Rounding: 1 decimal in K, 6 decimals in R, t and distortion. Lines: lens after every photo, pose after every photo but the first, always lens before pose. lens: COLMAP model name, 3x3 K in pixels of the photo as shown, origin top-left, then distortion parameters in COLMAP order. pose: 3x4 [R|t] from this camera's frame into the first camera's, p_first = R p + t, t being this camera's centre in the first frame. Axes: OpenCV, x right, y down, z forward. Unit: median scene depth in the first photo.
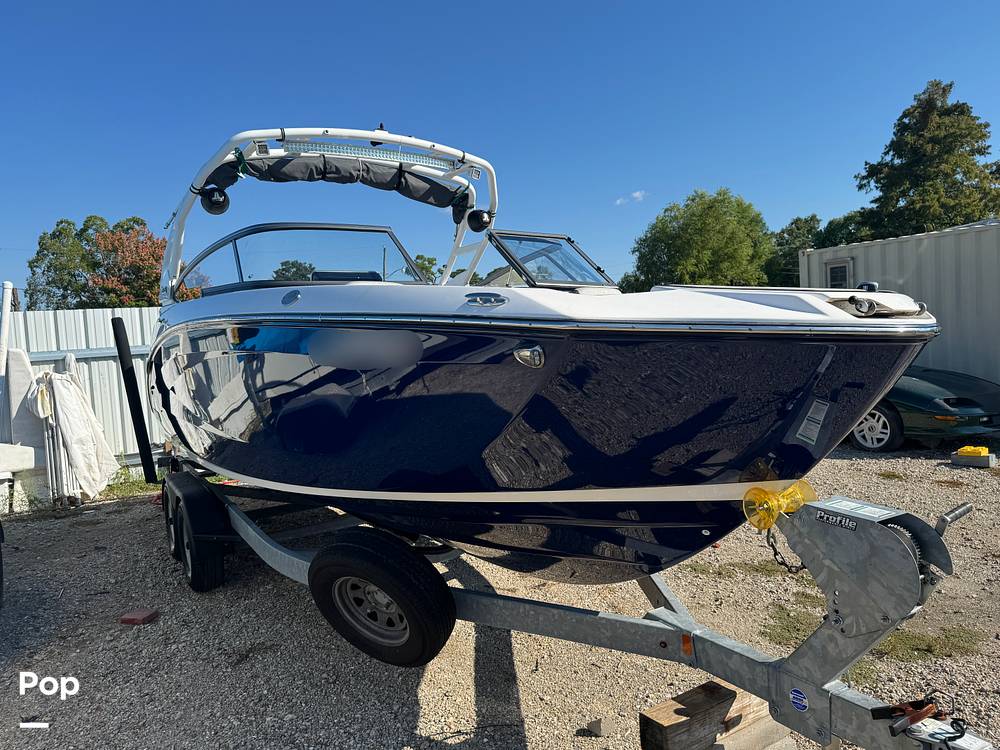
lens RADIAL K [[746.2, 0, 498.6], [0, 746.2, 375.7], [0, 0, 1]] dist [0.012810, -0.016543]
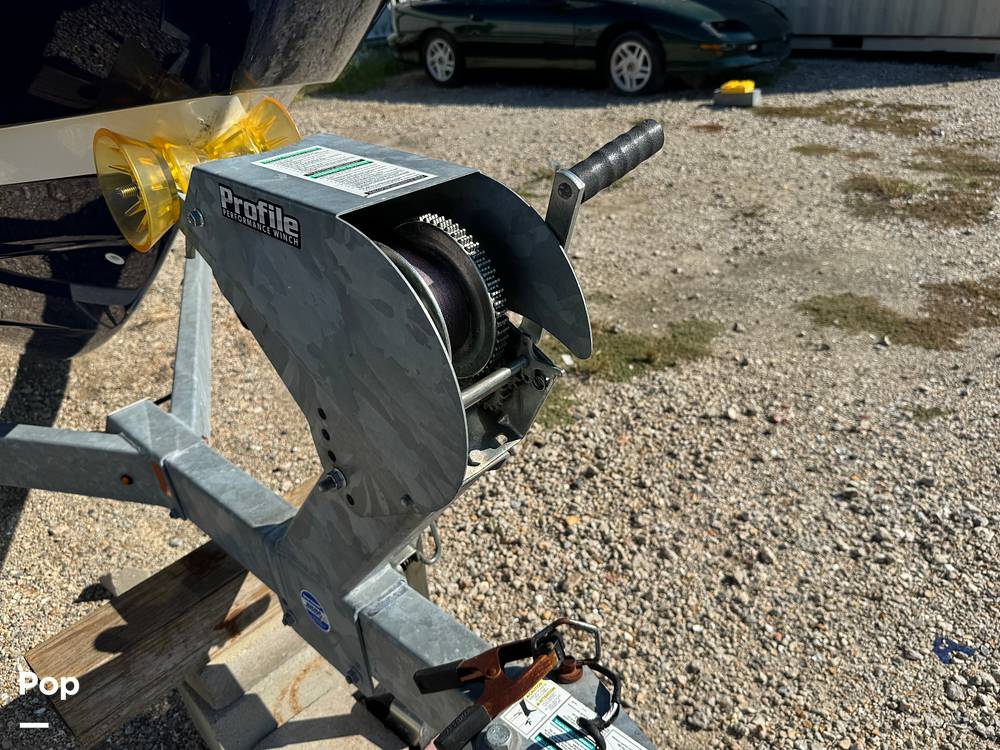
lens RADIAL K [[746.2, 0, 498.7], [0, 746.2, 374.5], [0, 0, 1]] dist [0.012810, -0.016543]
pose [[0.963281, -0.143268, 0.227078, 0.285186], [0.038179, 0.910235, 0.412327, 0.079978], [-0.265768, -0.388518, 0.882282, 0.417822]]
